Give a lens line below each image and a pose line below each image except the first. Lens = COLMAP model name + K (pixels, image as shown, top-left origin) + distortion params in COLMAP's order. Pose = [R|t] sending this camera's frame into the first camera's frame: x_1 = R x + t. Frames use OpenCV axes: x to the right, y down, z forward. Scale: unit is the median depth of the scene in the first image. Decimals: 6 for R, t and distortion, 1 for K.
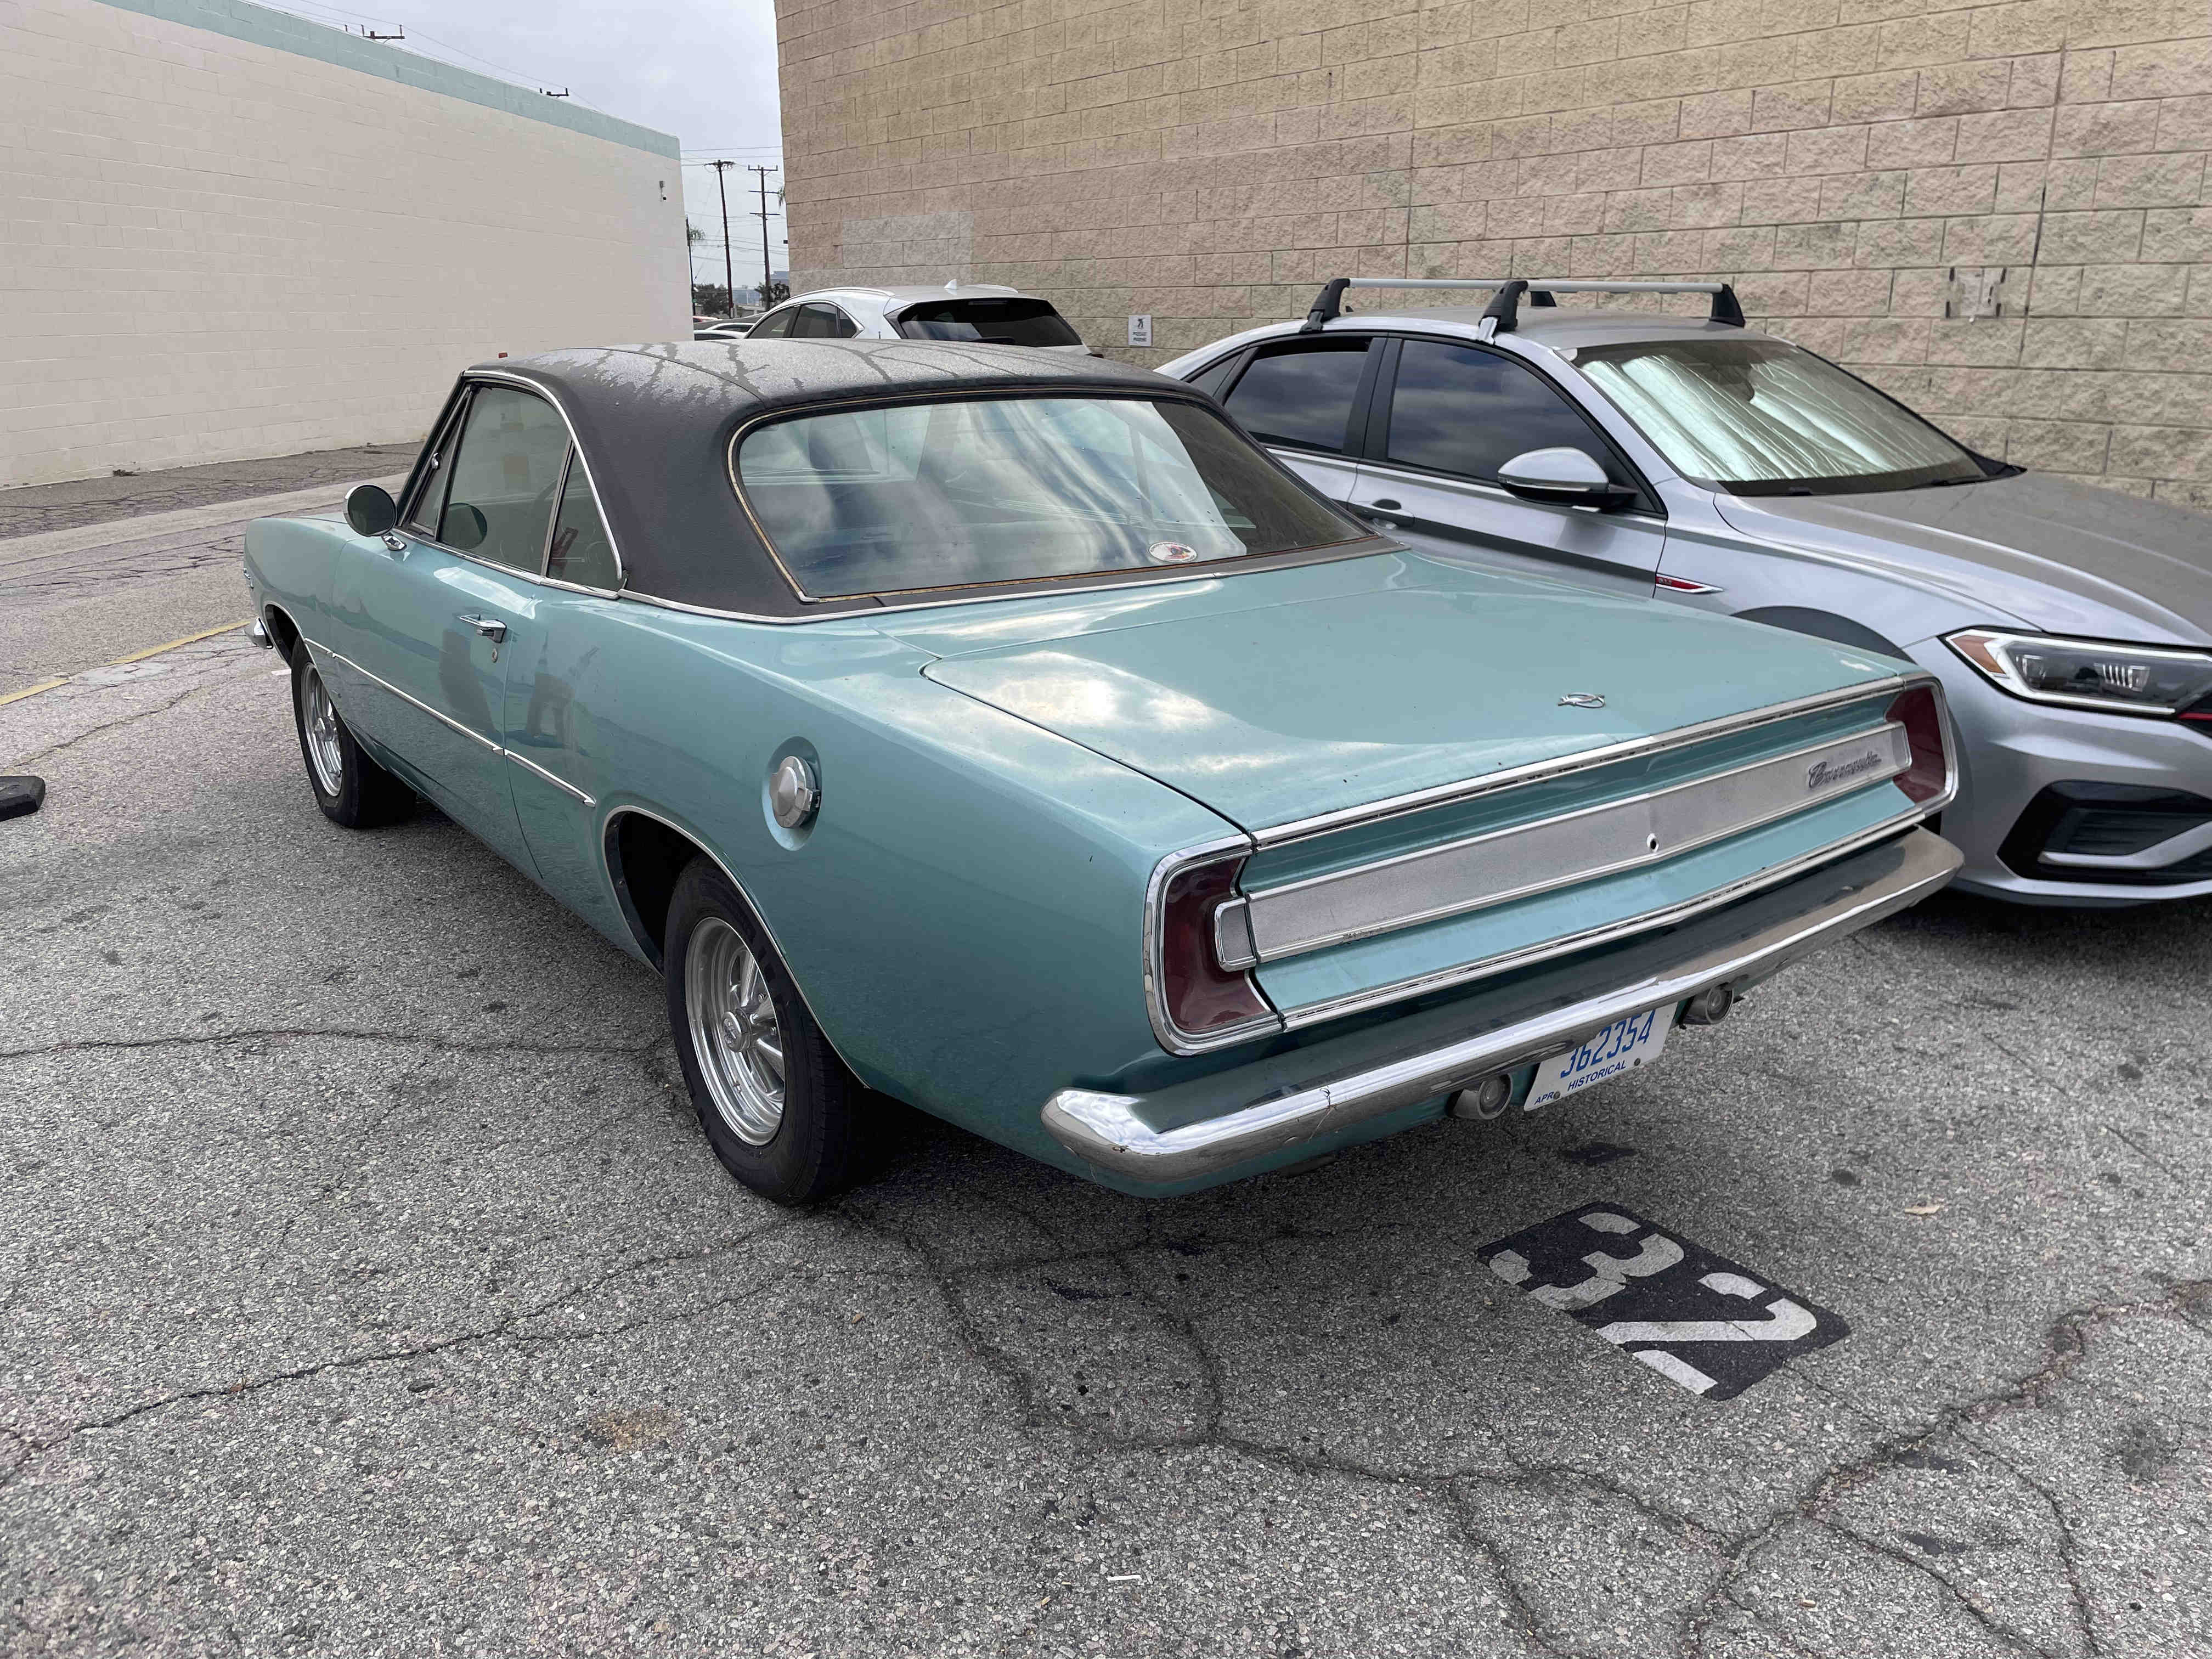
lens RADIAL K [[1659.7, 0, 1118.2], [0, 1659.7, 805.9], [0, 0, 1]] dist [0.080755, -0.108958]
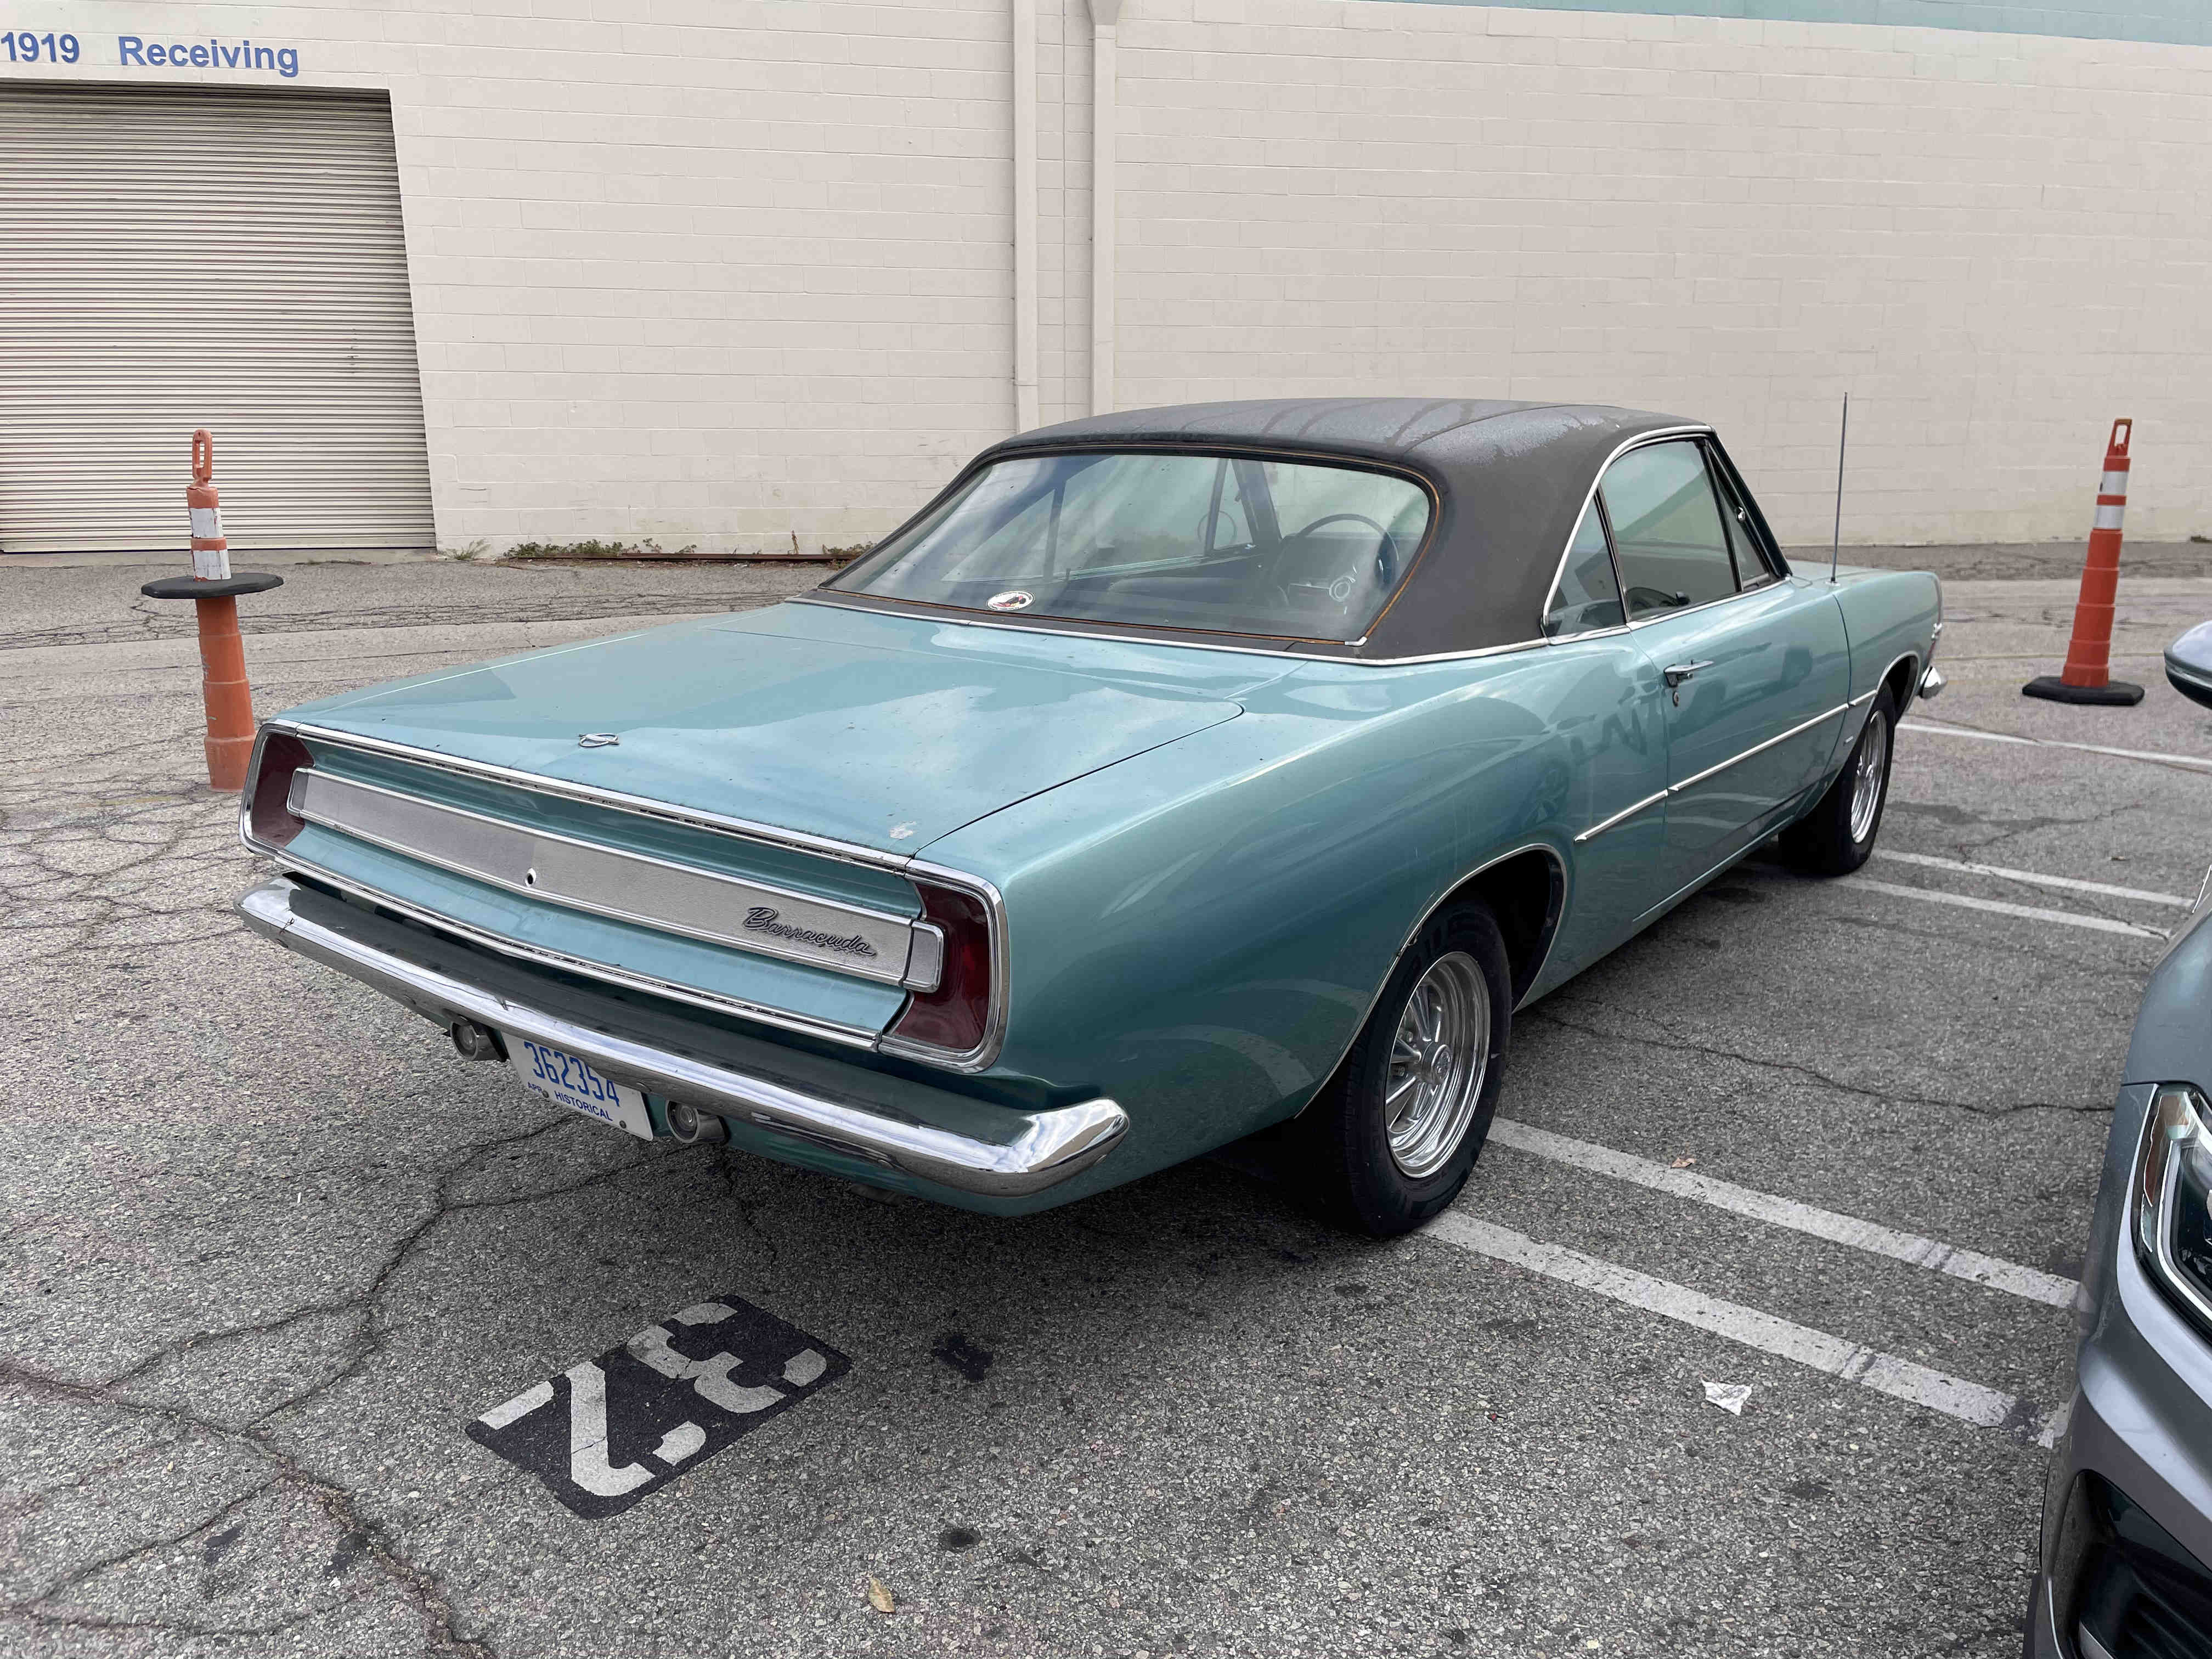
lens RADIAL K [[1659.7, 0, 1118.2], [0, 1659.7, 805.9], [0, 0, 1]] dist [0.080755, -0.108958]
pose [[0.285962, 0.236142, -0.928689, 1.222714], [-0.269690, 0.949818, 0.158471, -0.250649], [0.919507, 0.205141, 0.335297, 0.871005]]
